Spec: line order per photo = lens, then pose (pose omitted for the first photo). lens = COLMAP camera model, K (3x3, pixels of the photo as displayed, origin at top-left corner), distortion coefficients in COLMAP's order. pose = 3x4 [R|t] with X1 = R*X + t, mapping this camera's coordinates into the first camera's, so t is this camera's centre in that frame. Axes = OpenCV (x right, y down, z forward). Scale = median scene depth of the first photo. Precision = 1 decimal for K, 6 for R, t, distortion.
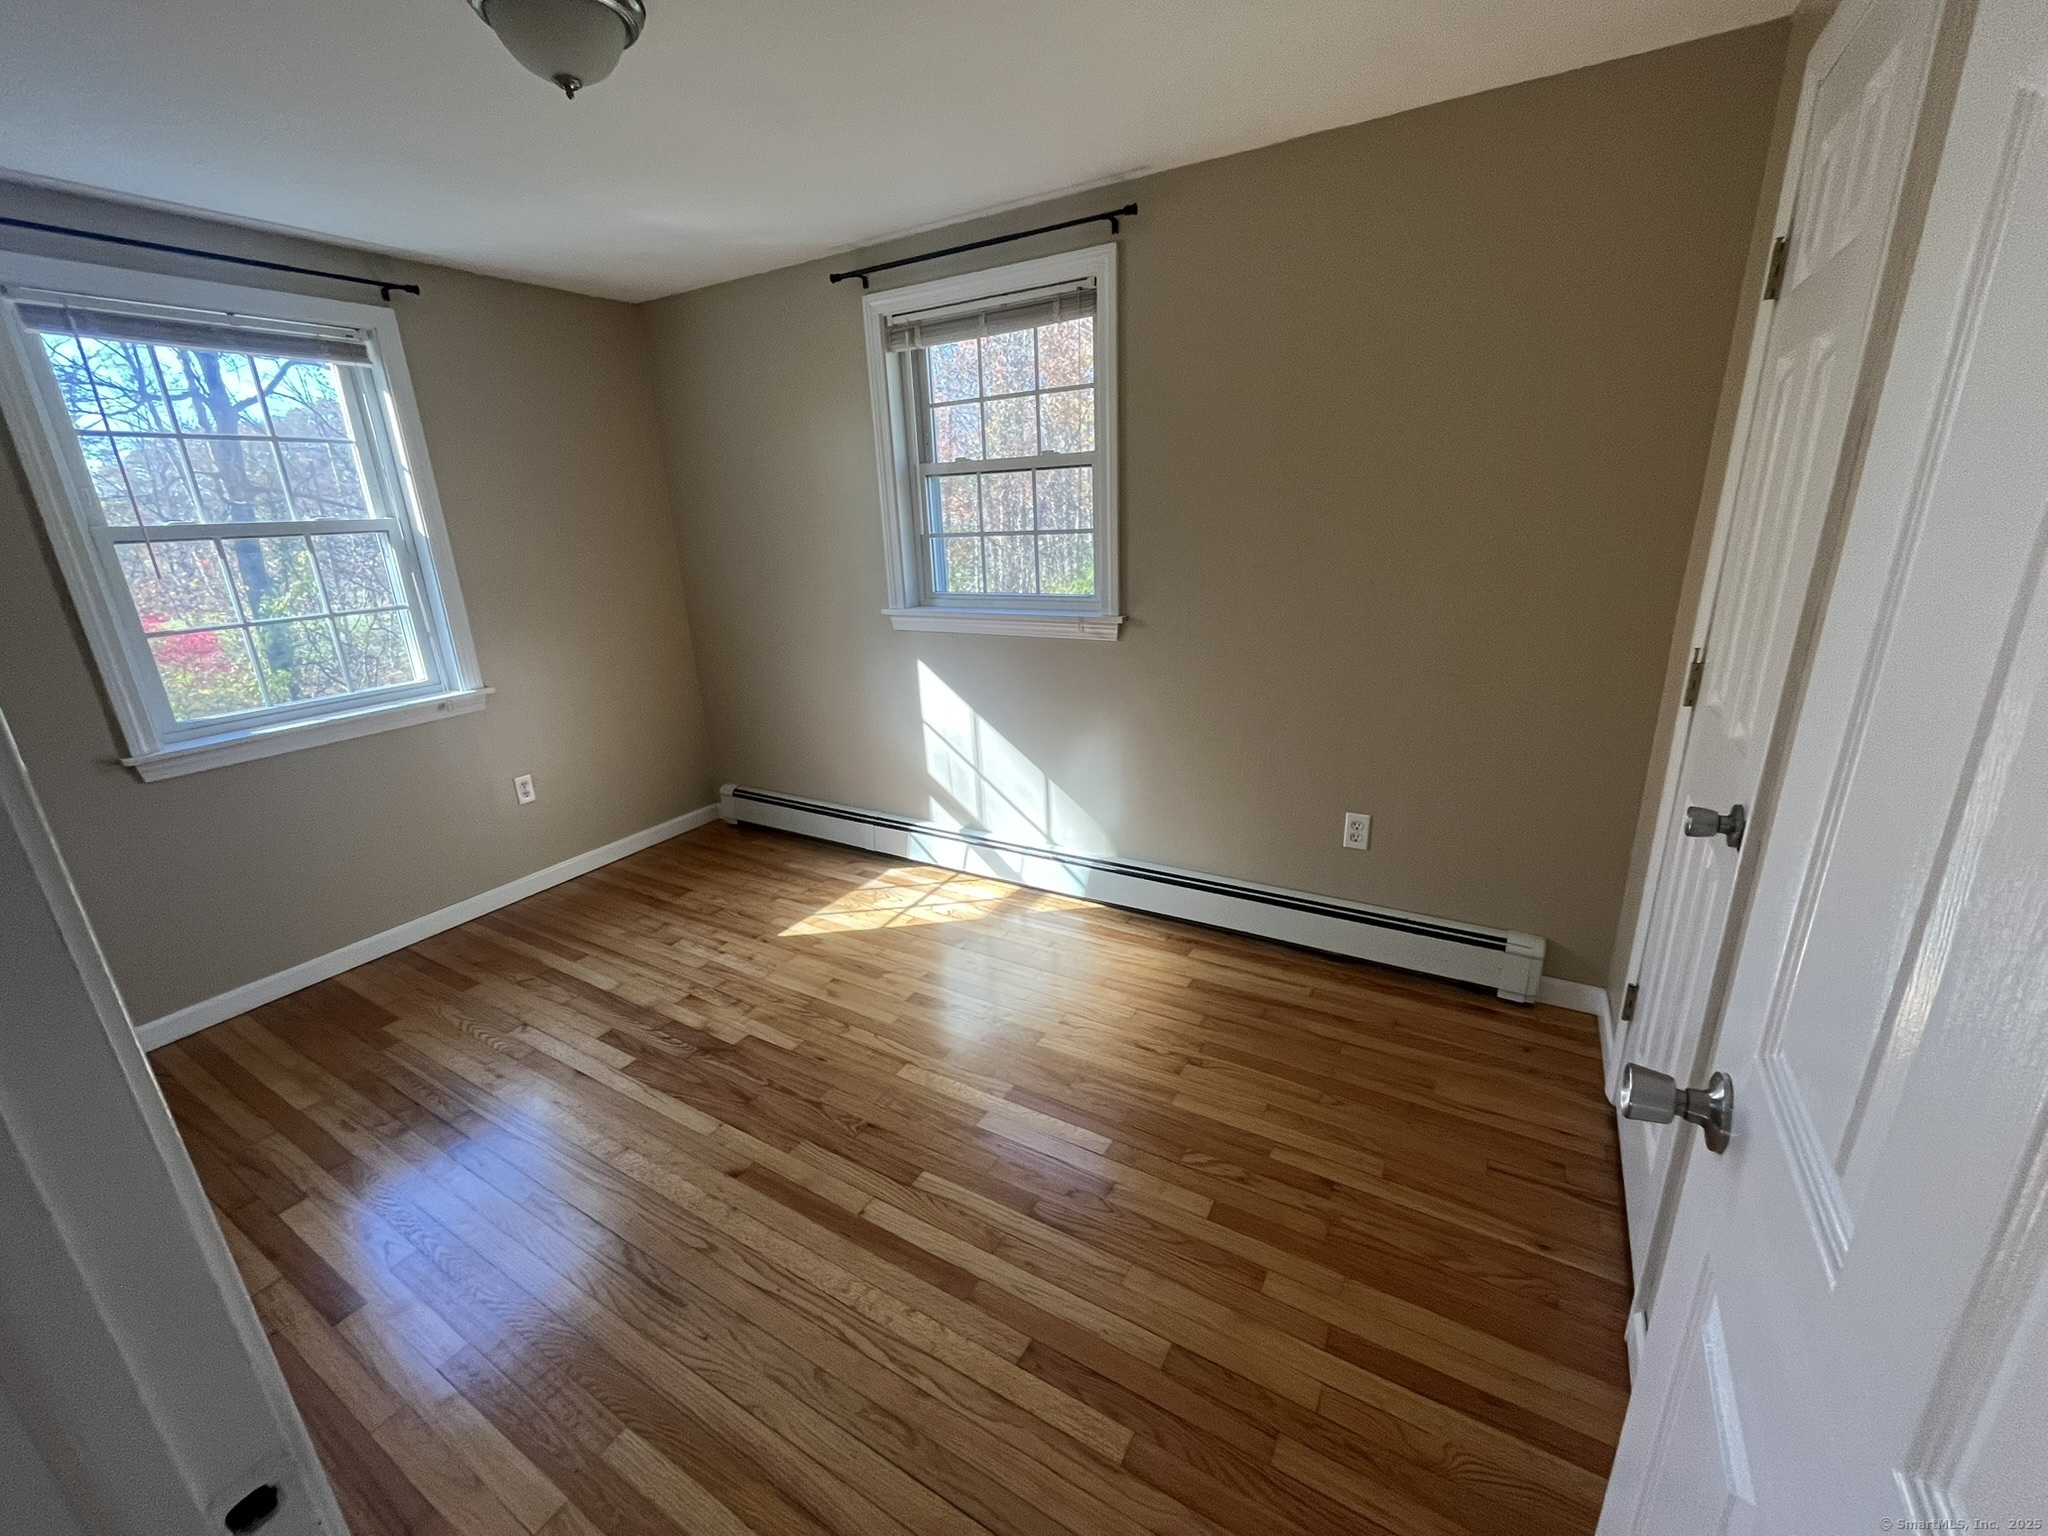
lens RADIAL K [[826.8, 0, 1021.6], [0, 826.8, 770.7], [0, 0, 1]] dist [-0.007190, 0.000161]
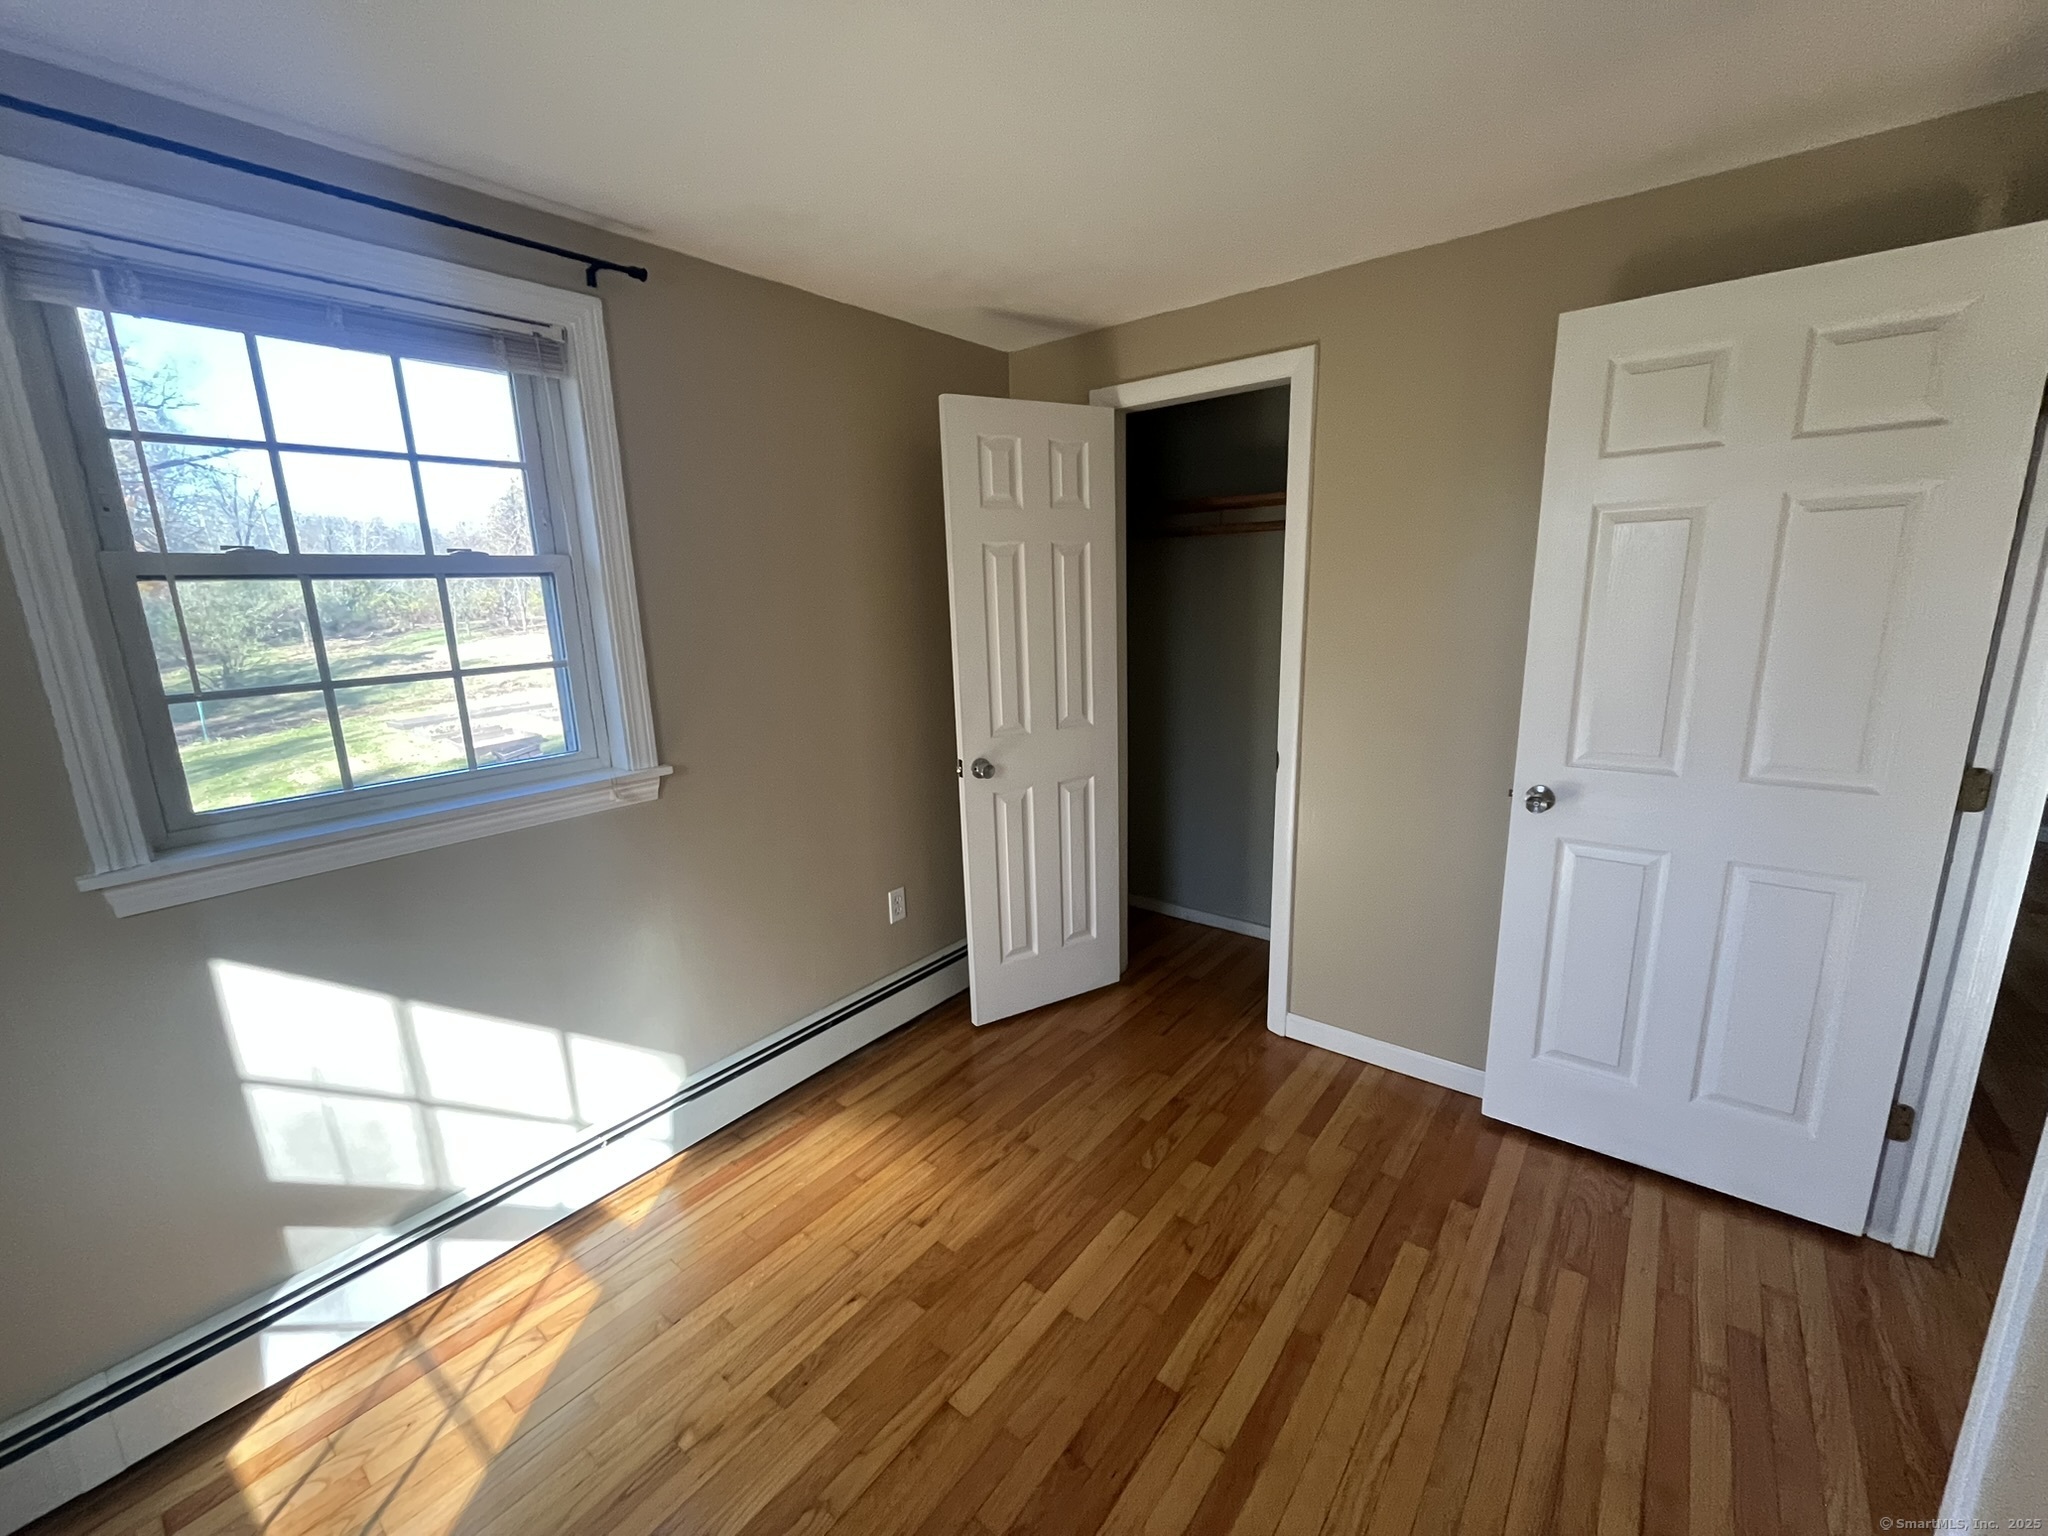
lens RADIAL K [[826.8, 0, 1019.2], [0, 826.8, 771.0], [0, 0, 1]] dist [-0.007190, 0.000161]
pose [[0.137481, -0.176837, 0.974591, -0.592764], [0.326758, 0.936950, 0.123913, -0.171007], [-0.935055, 0.301420, 0.186596, 0.553025]]
